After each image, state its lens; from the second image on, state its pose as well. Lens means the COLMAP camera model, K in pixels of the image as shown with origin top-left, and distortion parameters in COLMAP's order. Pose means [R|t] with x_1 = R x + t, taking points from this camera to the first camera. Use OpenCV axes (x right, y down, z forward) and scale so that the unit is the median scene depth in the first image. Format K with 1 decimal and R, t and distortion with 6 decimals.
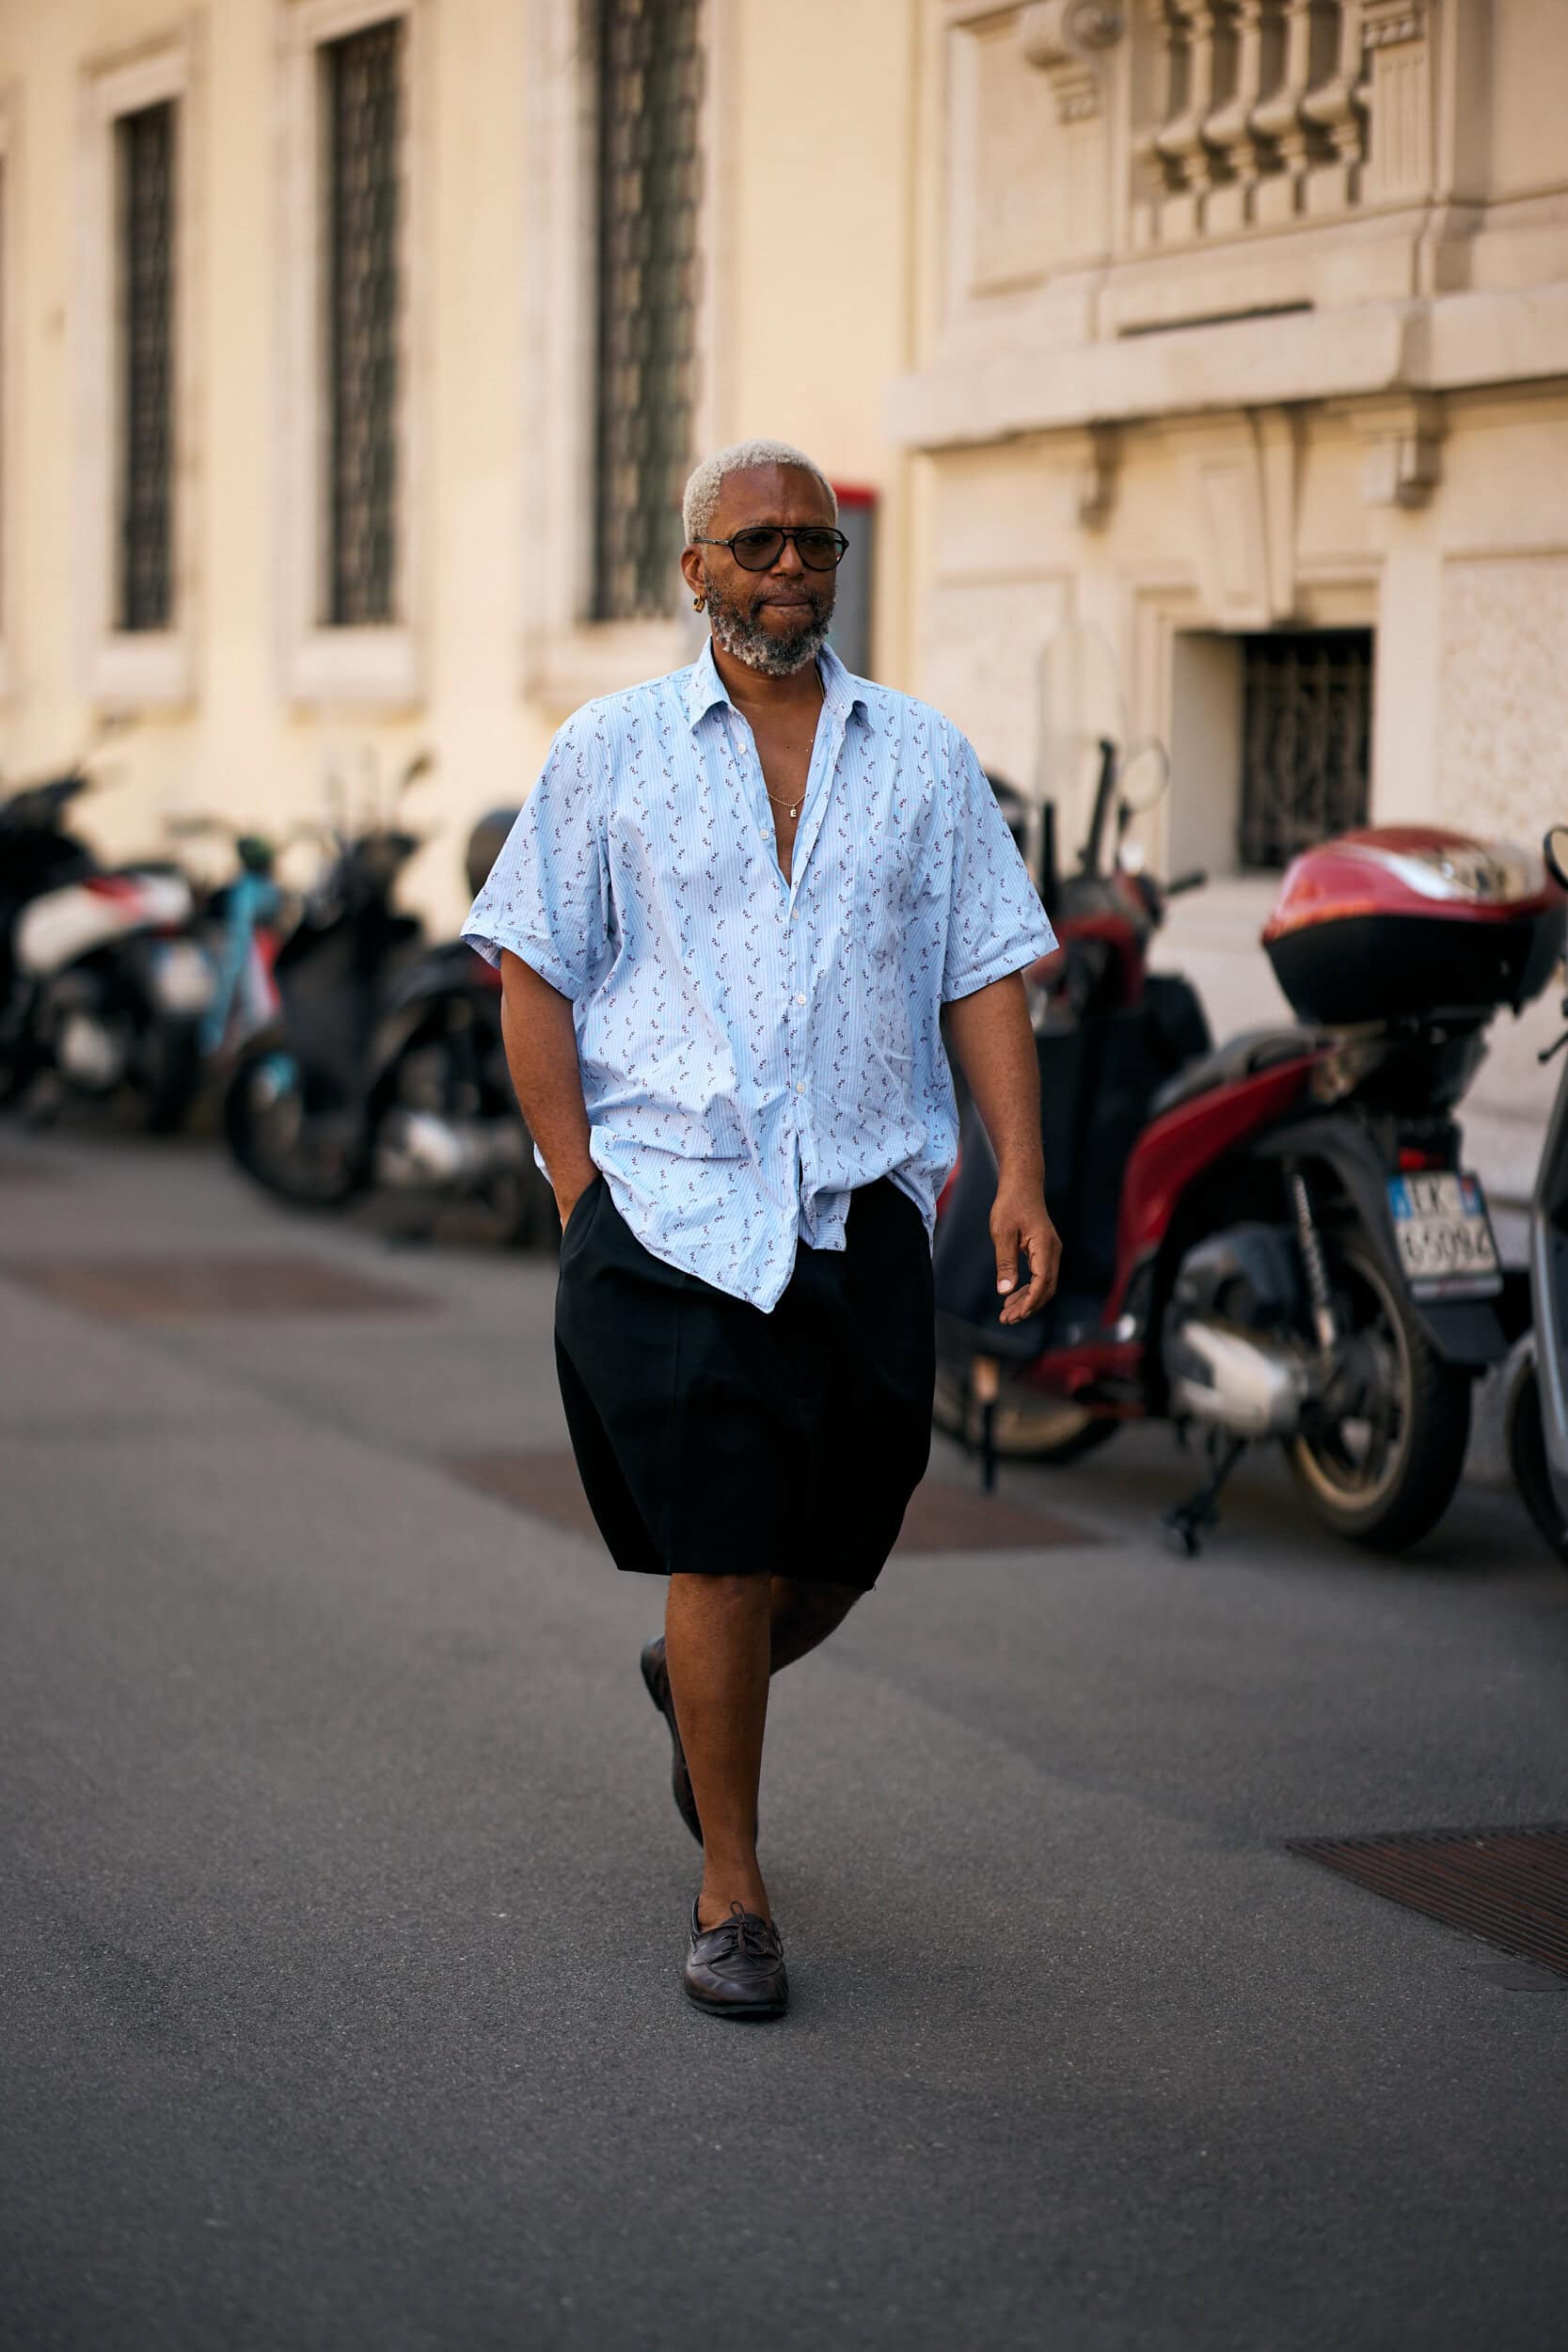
lens RADIAL K [[5699.9, 0, 784.0], [0, 5699.9, 1176.0], [0, 0, 1]] dist [0.079930, -0.503196]
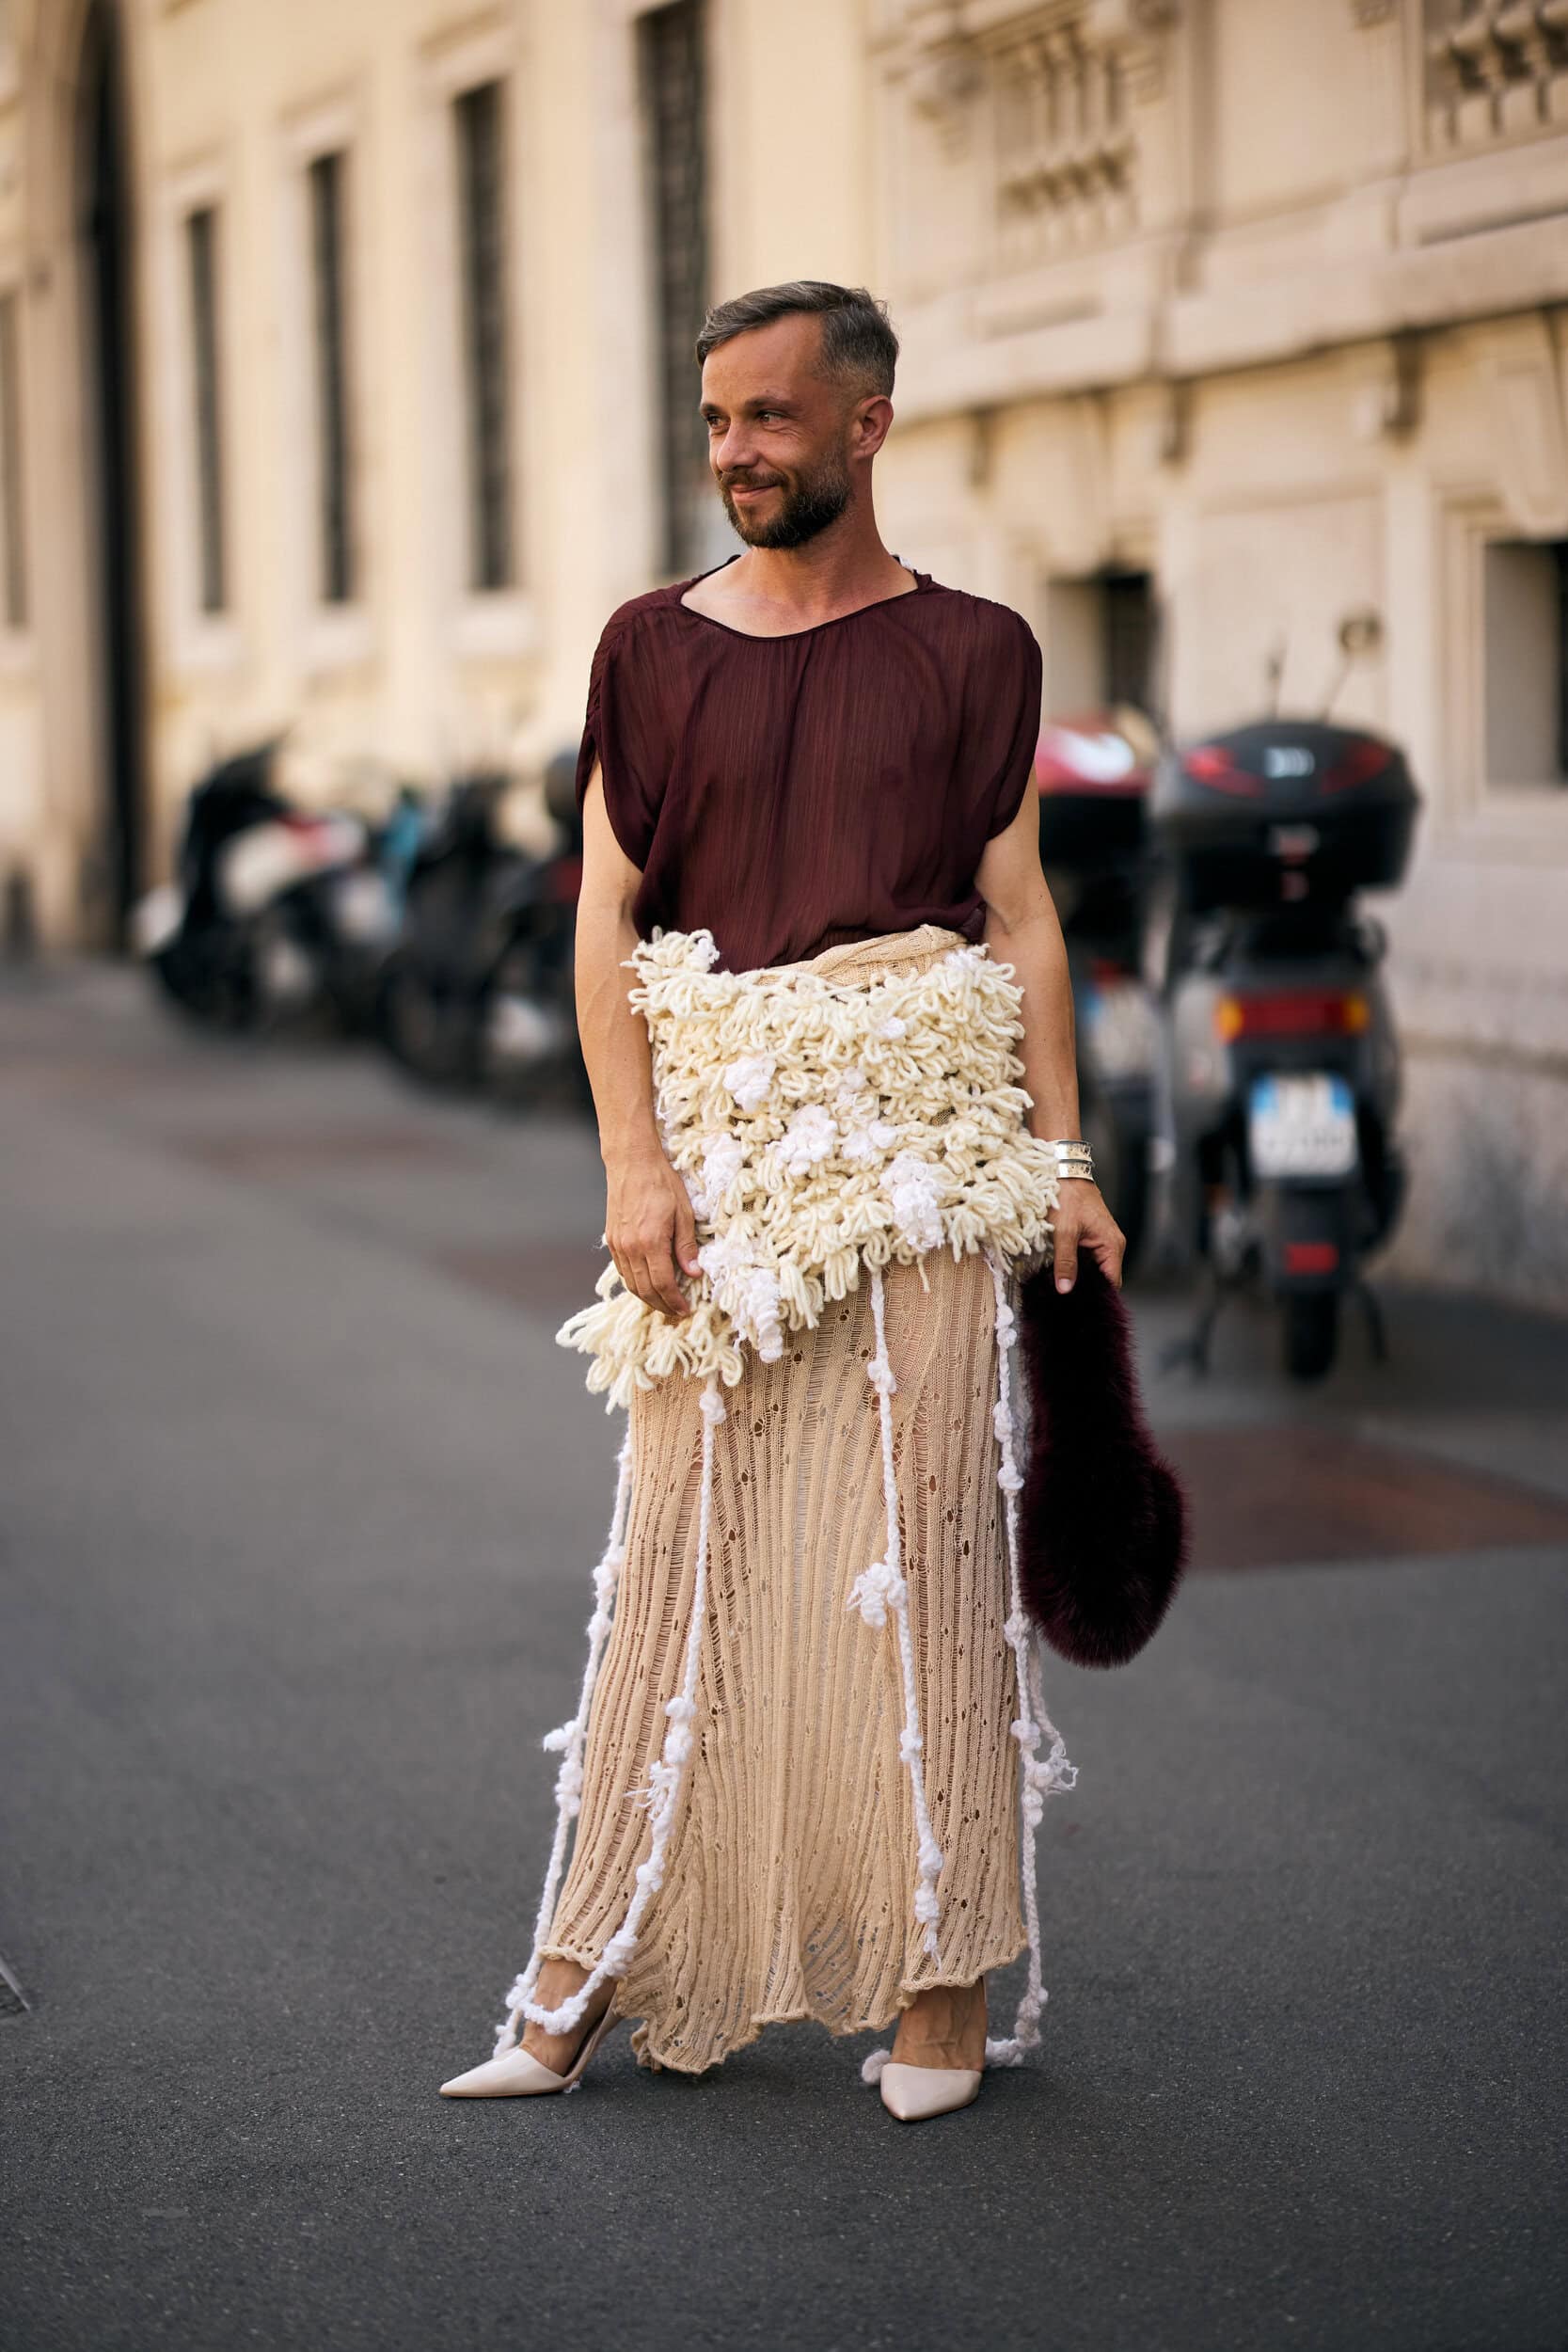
lens RADIAL K [[5633.8, 0, 784.0], [0, 5633.8, 1176.0], [0, 0, 1]] dist [-0.022178, -0.476448]
pose [[0.996700, -0.031011, -0.075021, 0.107572], [0.031615, 0.999476, 0.006879, 0.025205], [0.074768, -0.009228, 0.997158, -0.221738]]
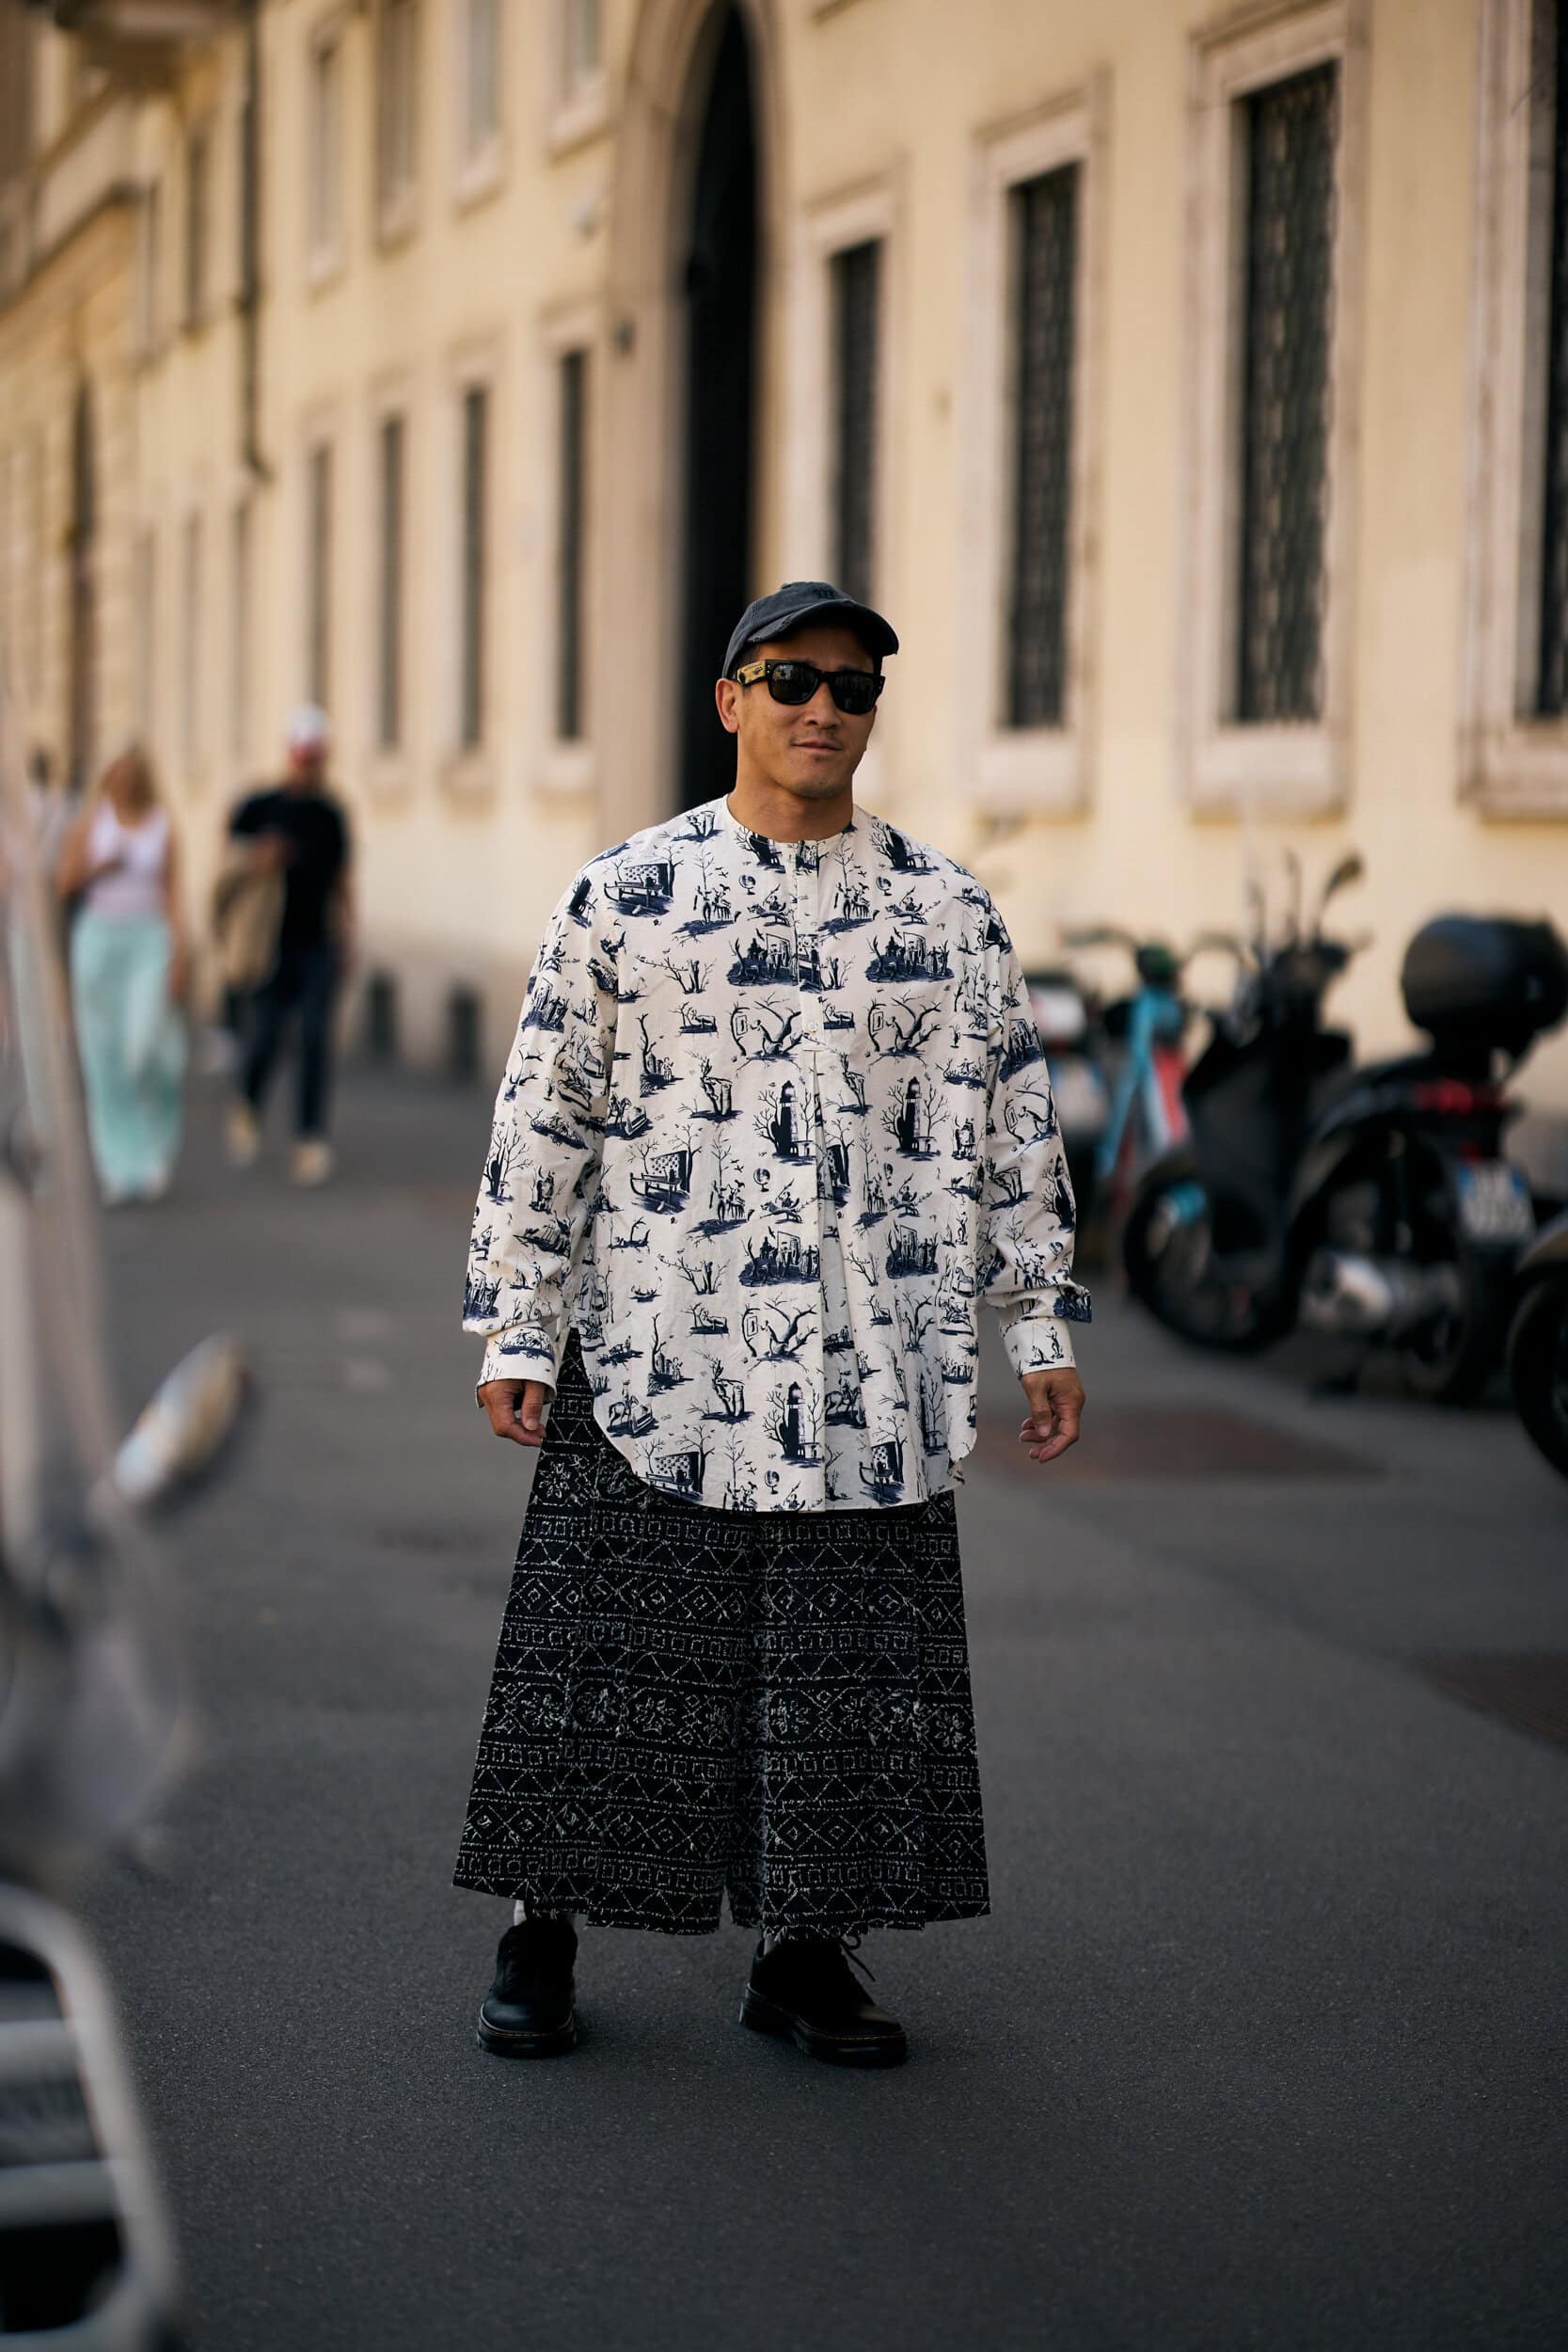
lens RADIAL K [[5716.5, 0, 784.0], [0, 5716.5, 1176.0], [0, 0, 1]] dist [0.057521, -0.121696]
pose [[0.989520, 0.011506, -0.143937, -0.030153], [-0.014214, 0.999741, -0.017795, -0.007644], [0.143695, 0.019655, 0.989427, 0.114327]]
